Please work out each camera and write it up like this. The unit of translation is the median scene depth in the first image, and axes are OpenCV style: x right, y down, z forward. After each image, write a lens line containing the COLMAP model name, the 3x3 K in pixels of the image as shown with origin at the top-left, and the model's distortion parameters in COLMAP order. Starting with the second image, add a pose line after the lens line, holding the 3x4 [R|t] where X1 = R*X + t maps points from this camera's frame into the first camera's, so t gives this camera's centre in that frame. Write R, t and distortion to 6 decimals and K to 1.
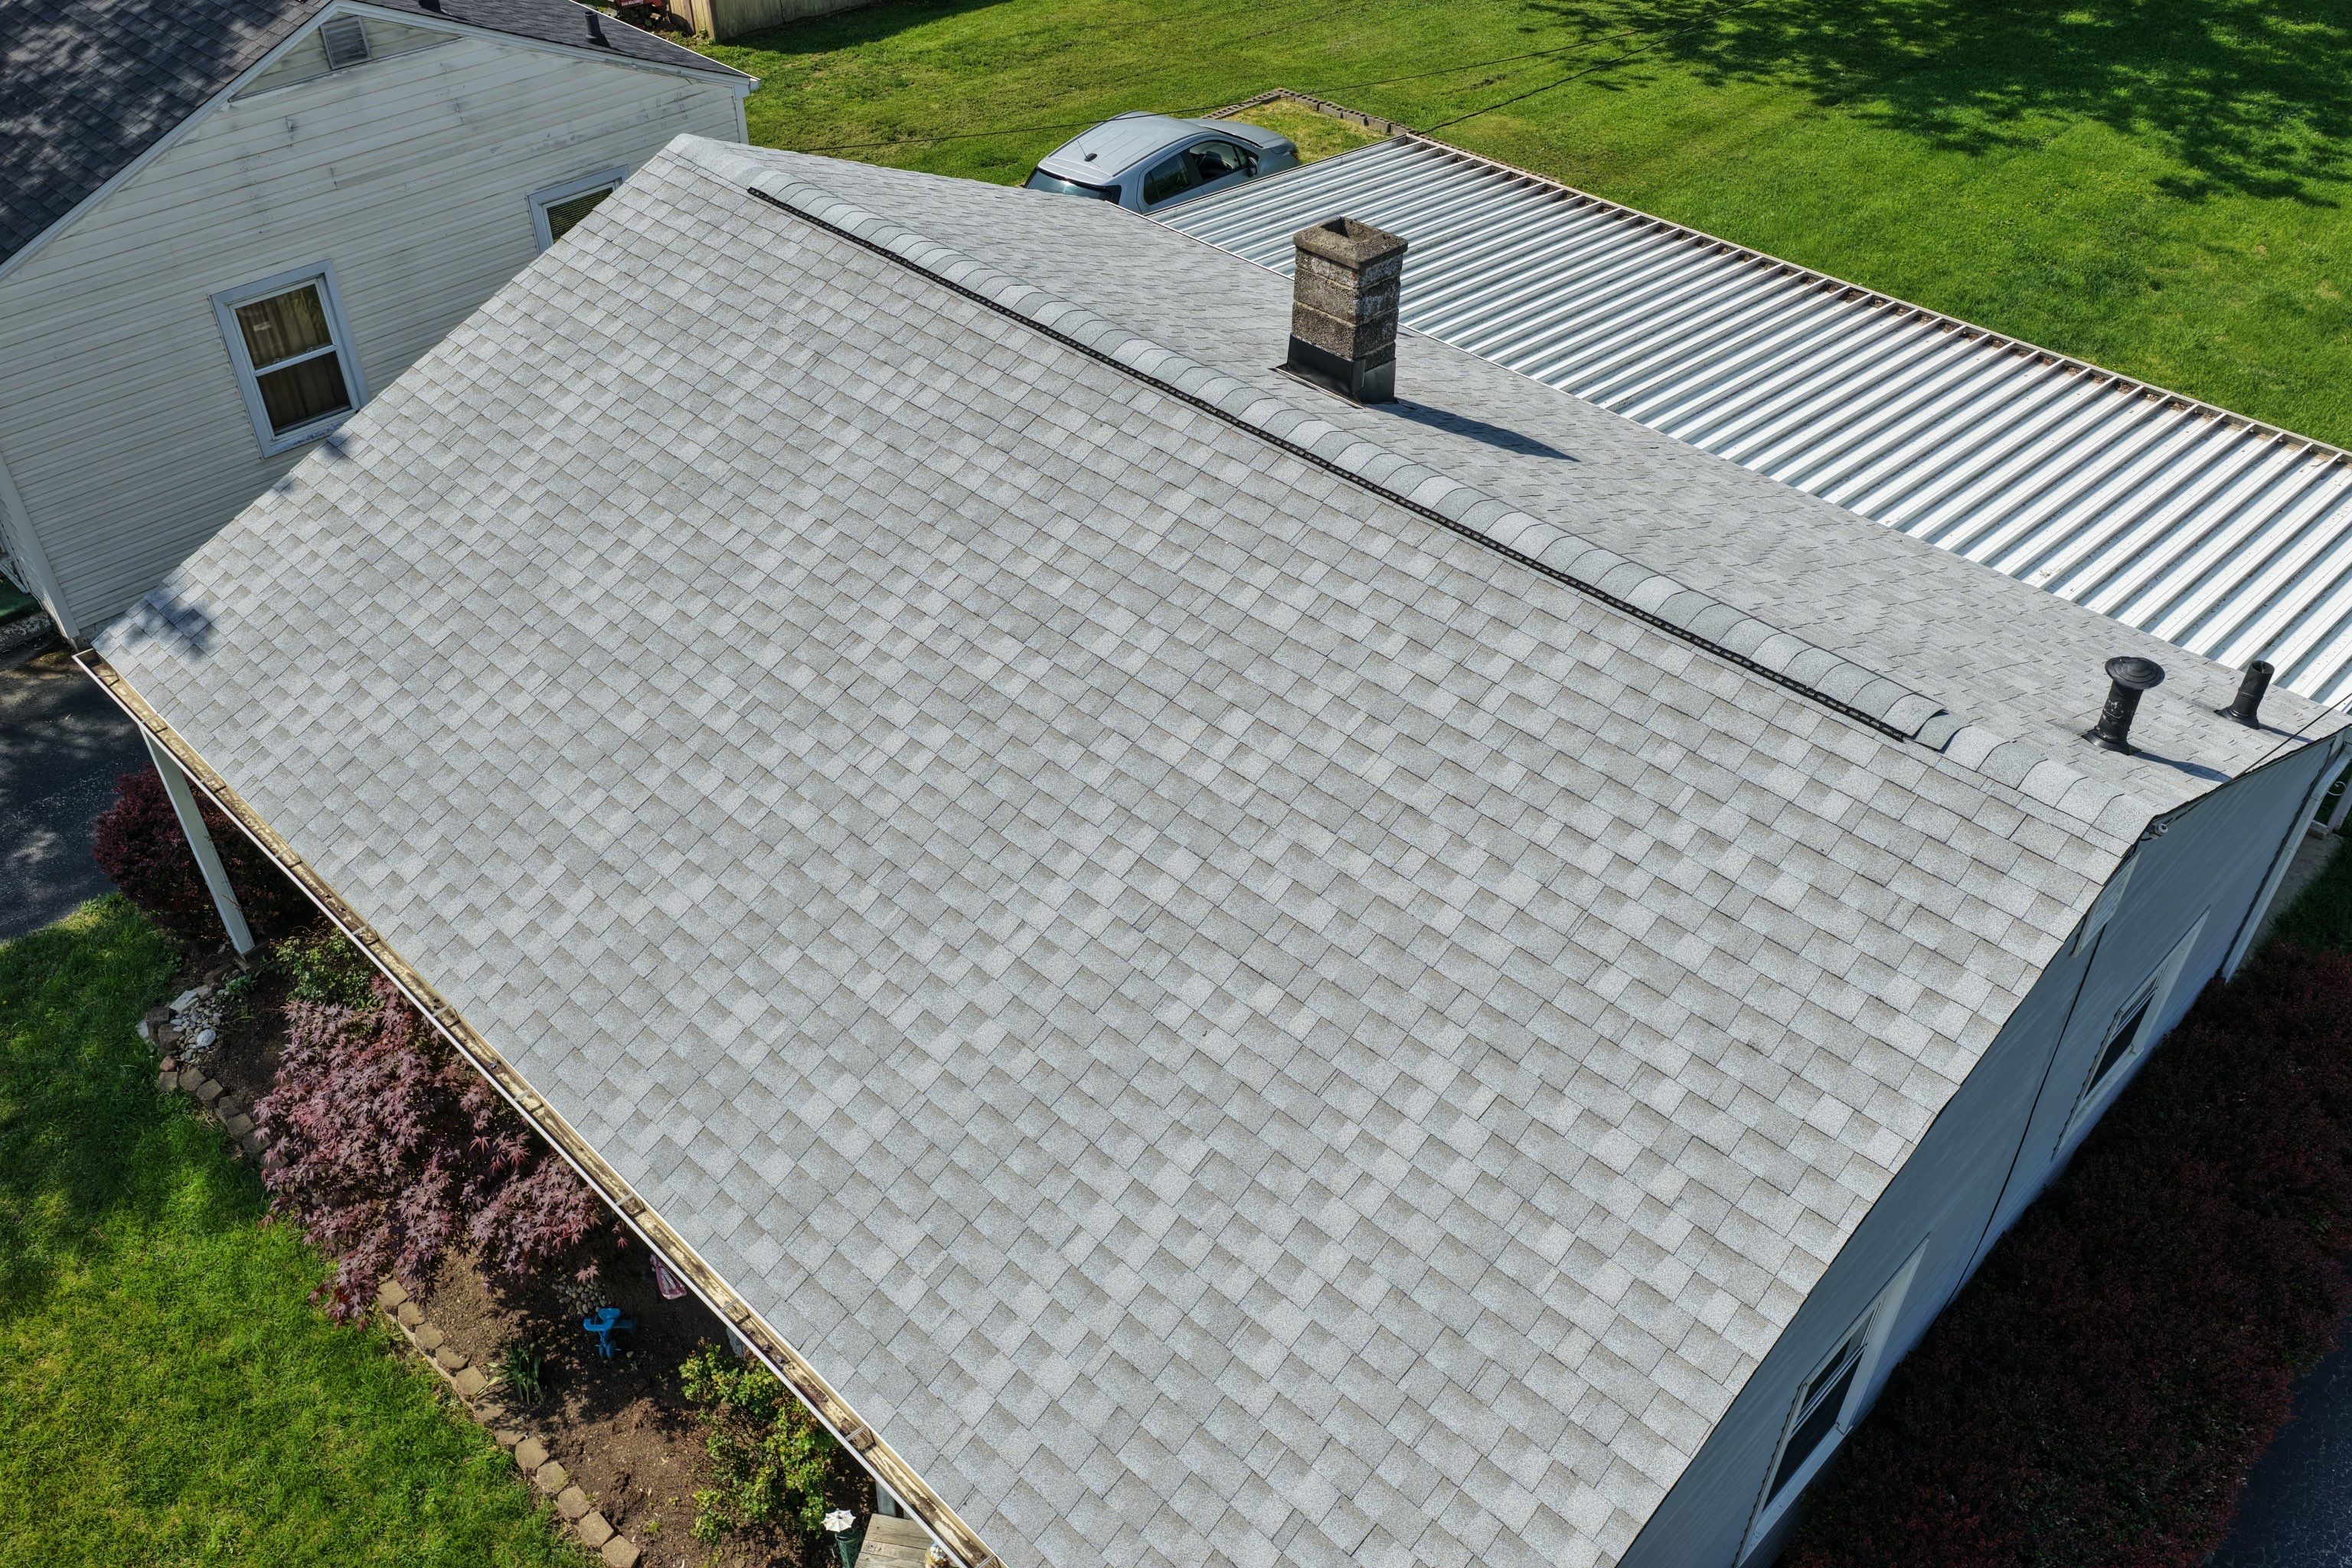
lens RADIAL K [[1948.1, 0, 1163.2], [0, 1948.1, 785.7], [0, 0, 1]] dist [-0.001817, 0.002883]
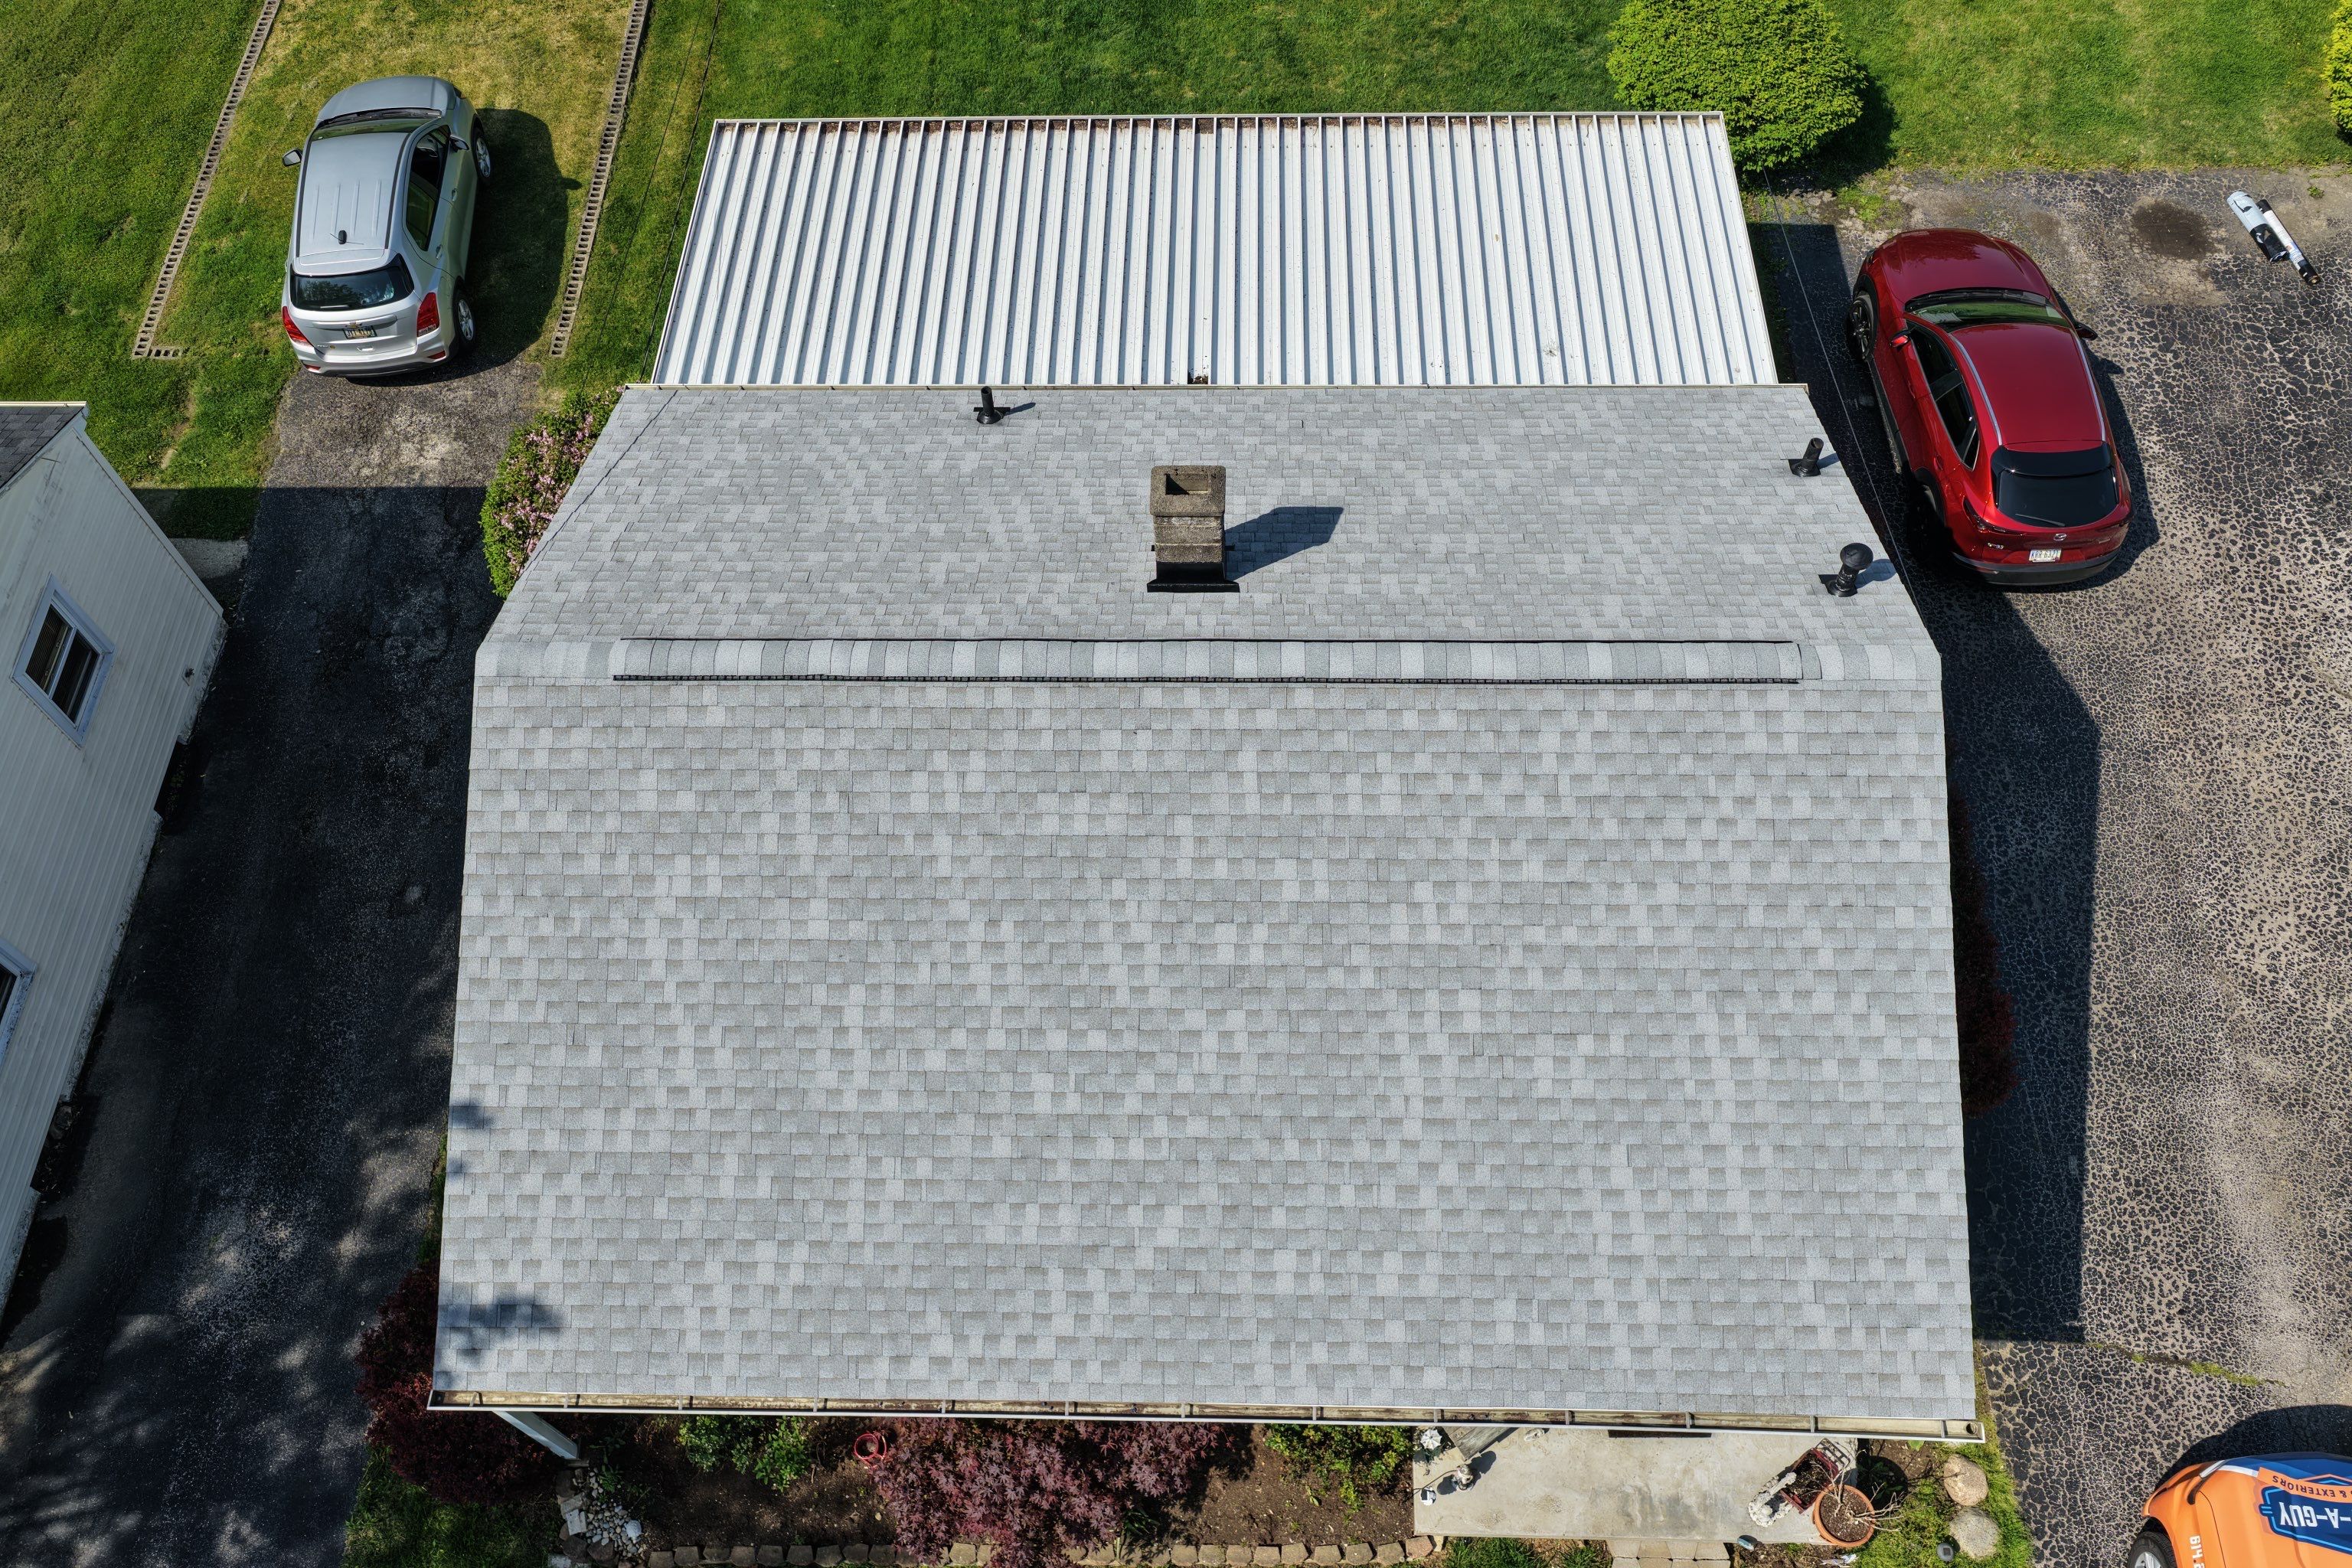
lens RADIAL K [[1948.1, 0, 1163.2], [0, 1948.1, 785.7], [0, 0, 1]] dist [-0.001817, 0.002883]
pose [[0.723849, -0.607224, 0.327600, -0.520039], [0.461550, 0.779086, 0.424259, -0.785237], [-0.512849, -0.155896, 0.844205, -0.104775]]
